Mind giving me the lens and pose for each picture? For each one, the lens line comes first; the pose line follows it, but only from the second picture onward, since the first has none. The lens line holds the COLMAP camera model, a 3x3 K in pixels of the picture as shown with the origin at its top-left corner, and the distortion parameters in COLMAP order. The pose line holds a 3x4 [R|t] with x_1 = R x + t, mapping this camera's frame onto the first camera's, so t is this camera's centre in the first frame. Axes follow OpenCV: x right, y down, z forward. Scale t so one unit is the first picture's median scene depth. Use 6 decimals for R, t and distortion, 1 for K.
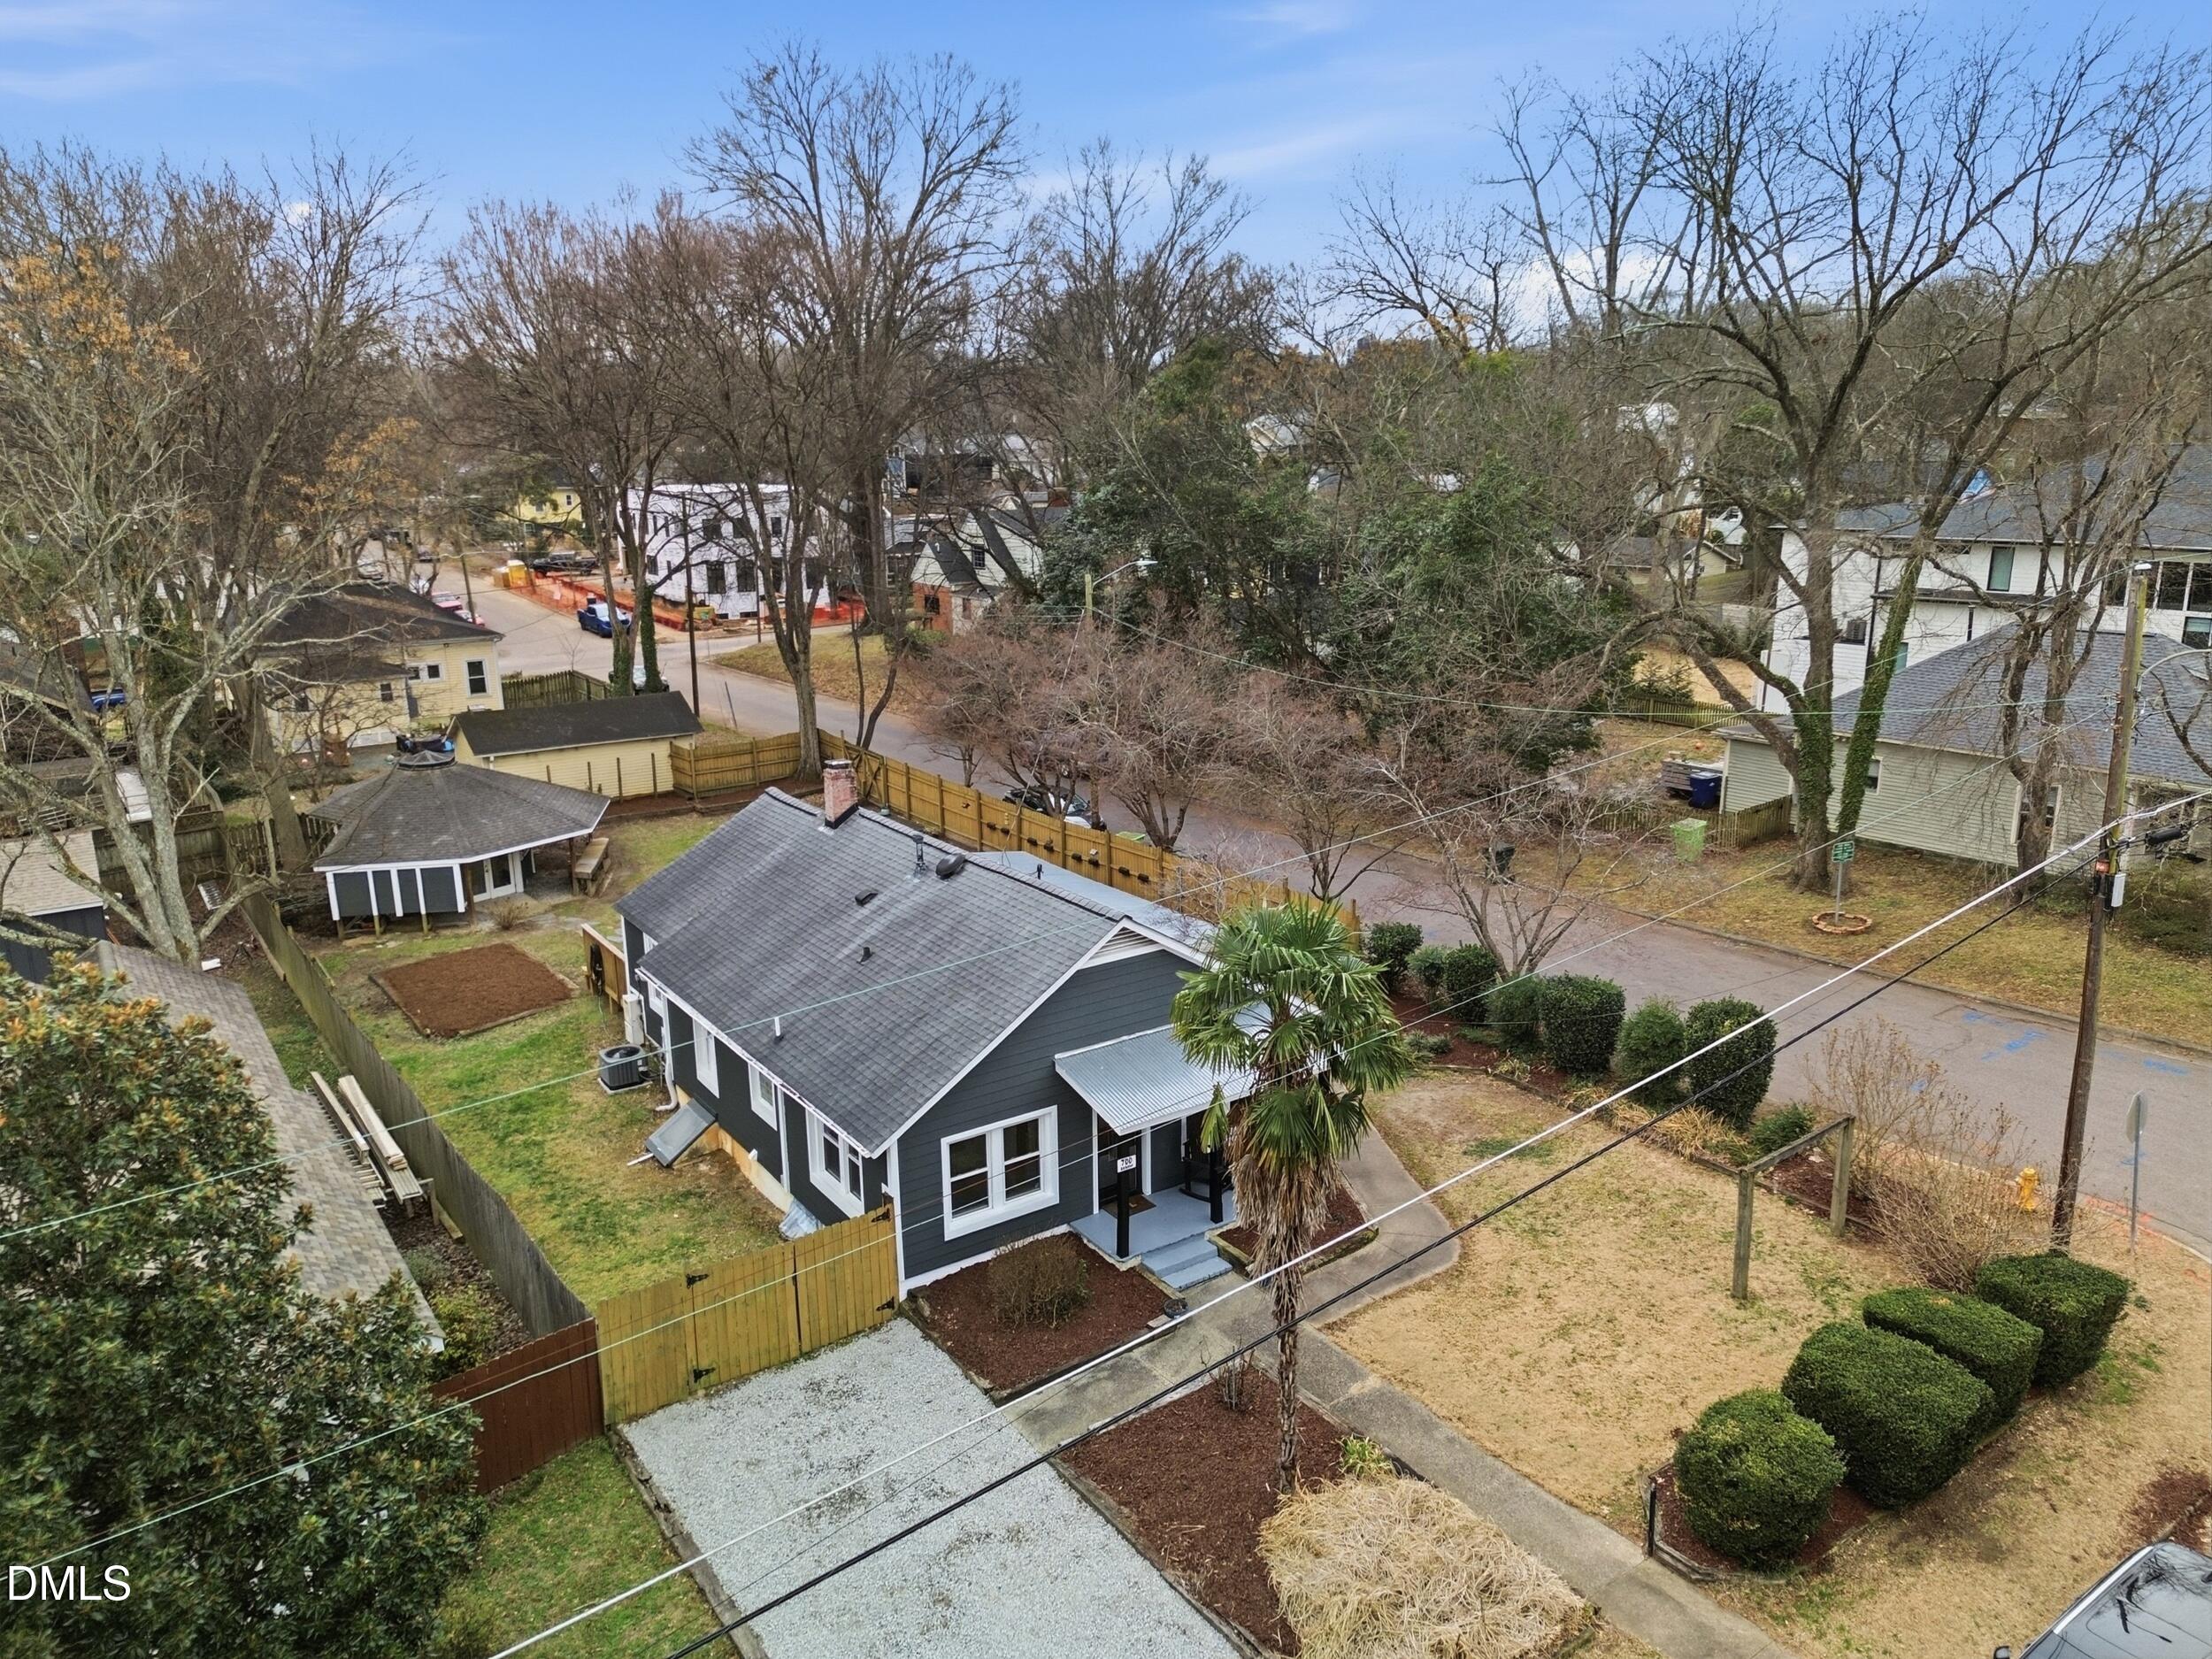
lens RADIAL K [[1524.1, 0, 1108.1], [0, 1524.1, 817.1], [0, 0, 1]] dist [0.050815, -0.002176]
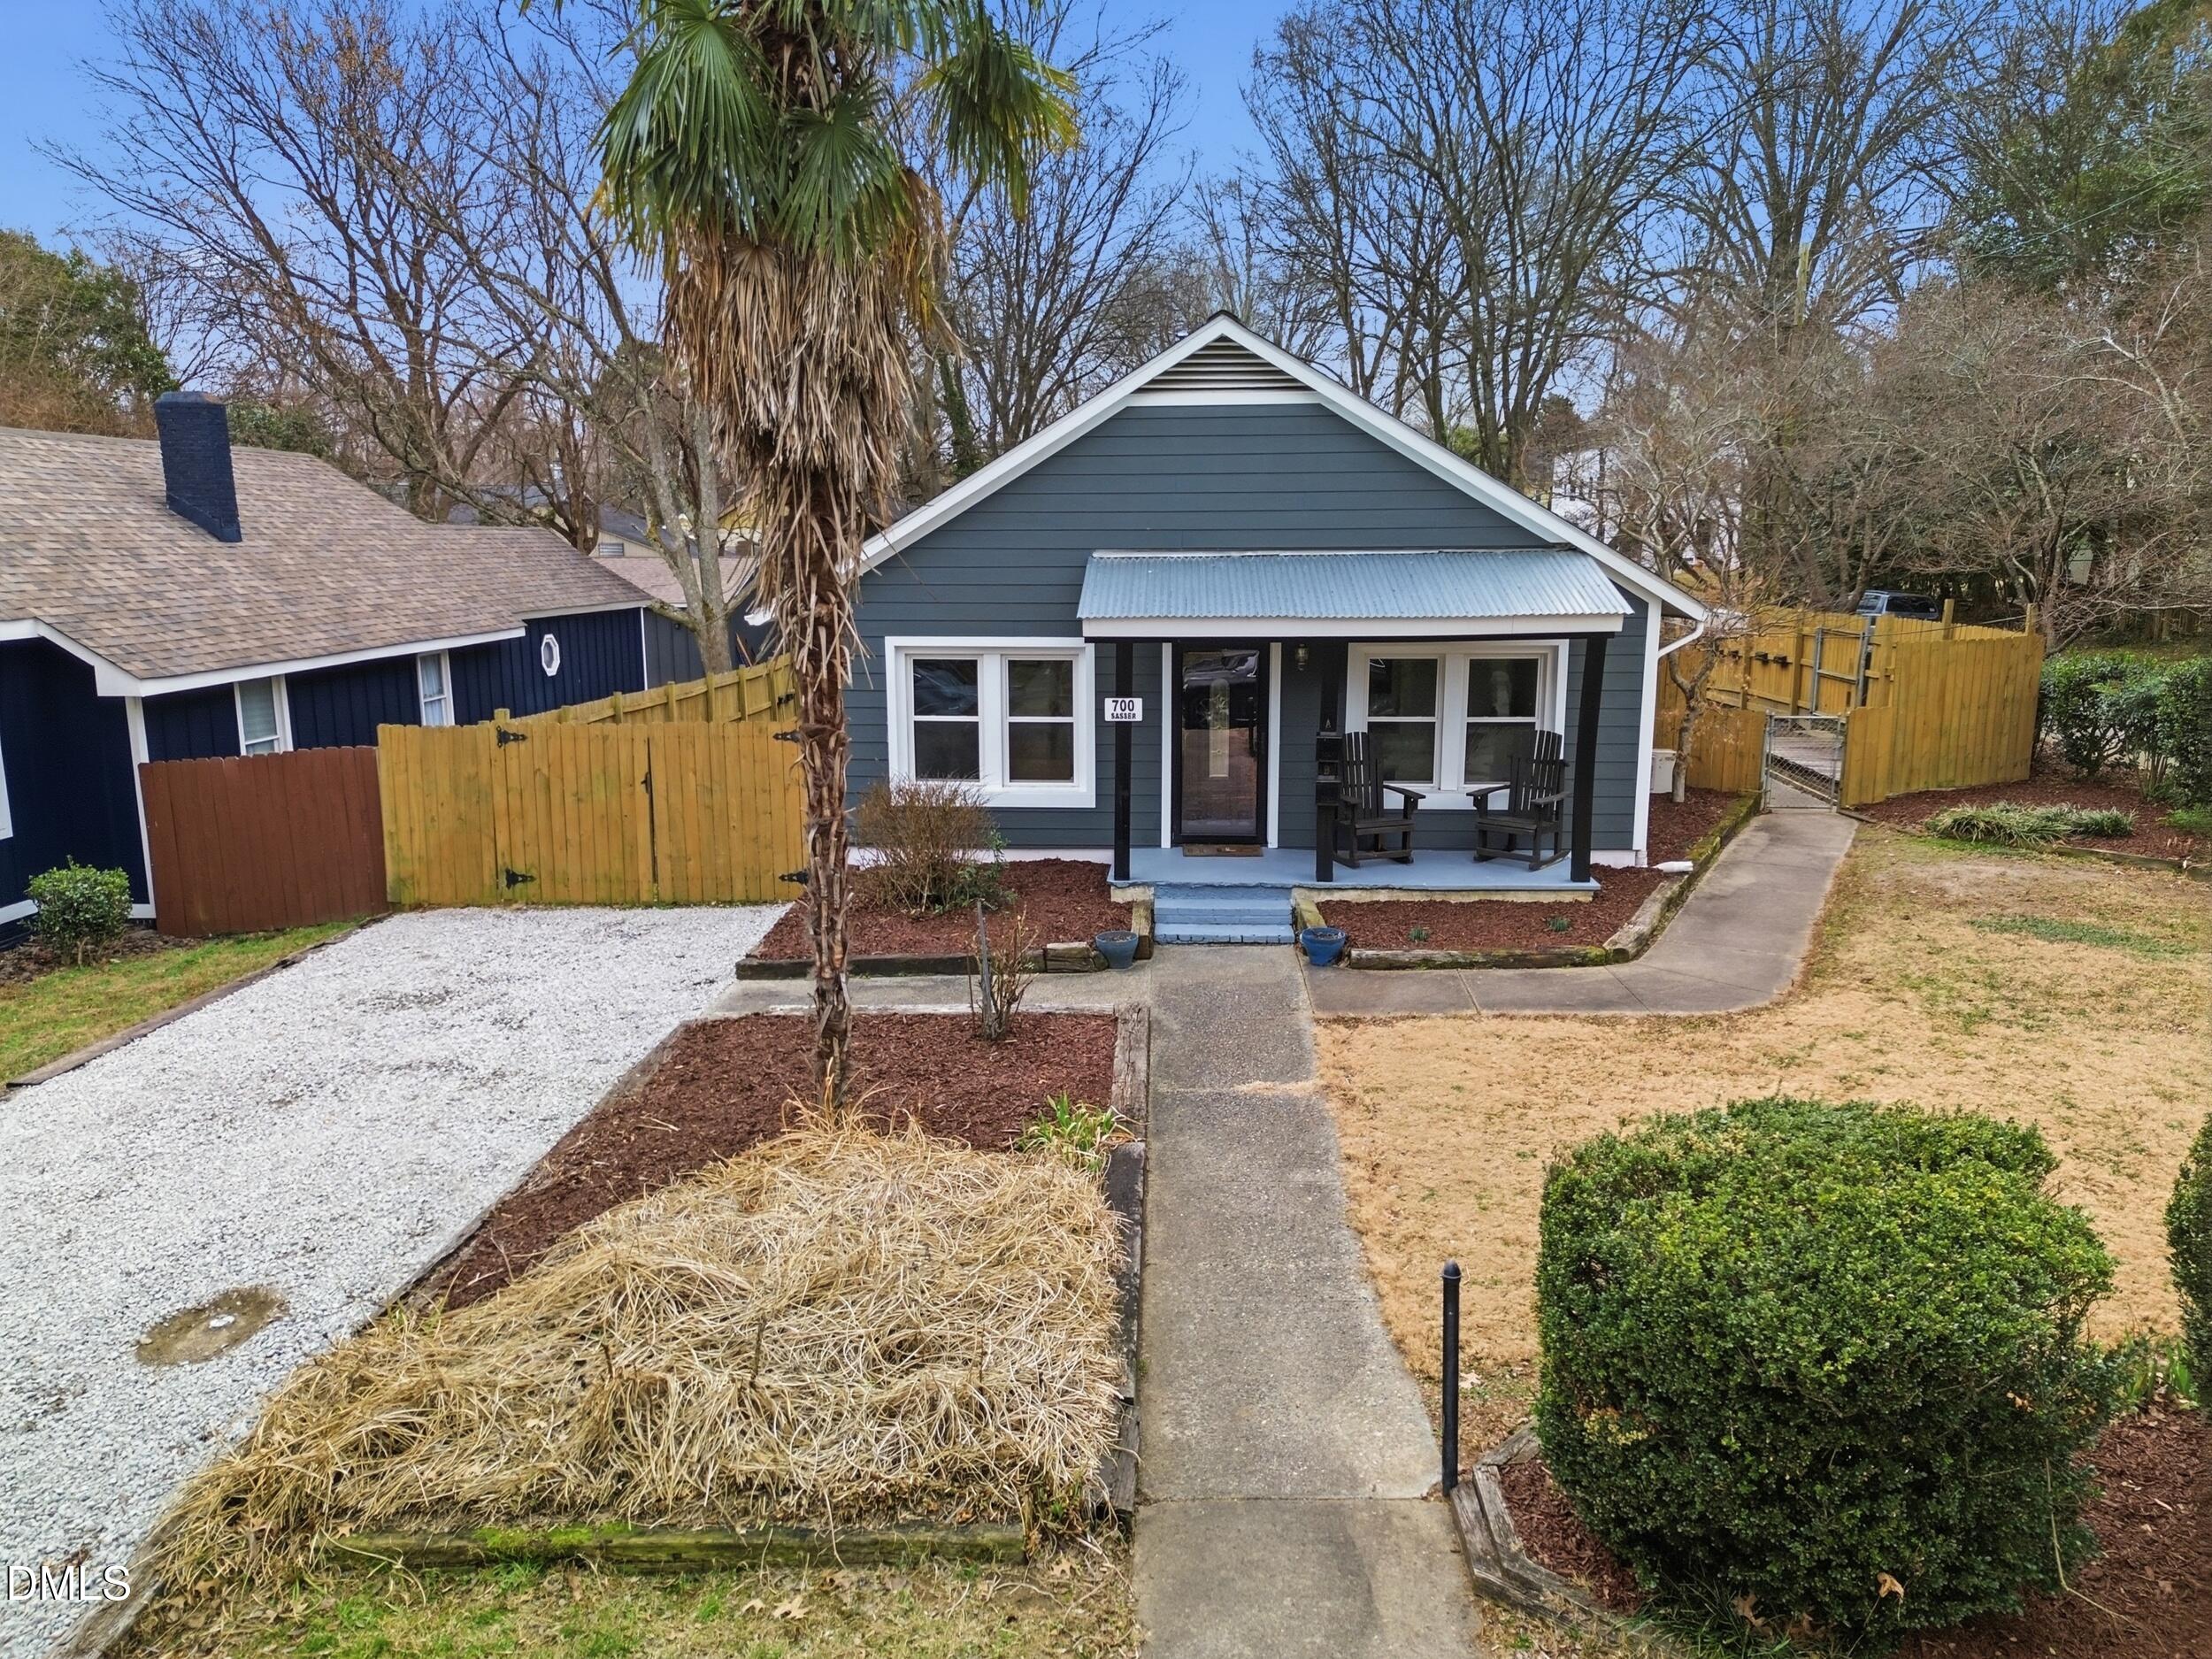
lens RADIAL K [[1524.1, 0, 1108.1], [0, 1524.1, 817.1], [0, 0, 1]] dist [0.050815, -0.002176]
pose [[0.795218, 0.124250, -0.593456, 0.340038], [-0.161925, 0.986749, -0.010383, 0.264979], [0.584301, 0.104352, 0.804800, 0.519525]]
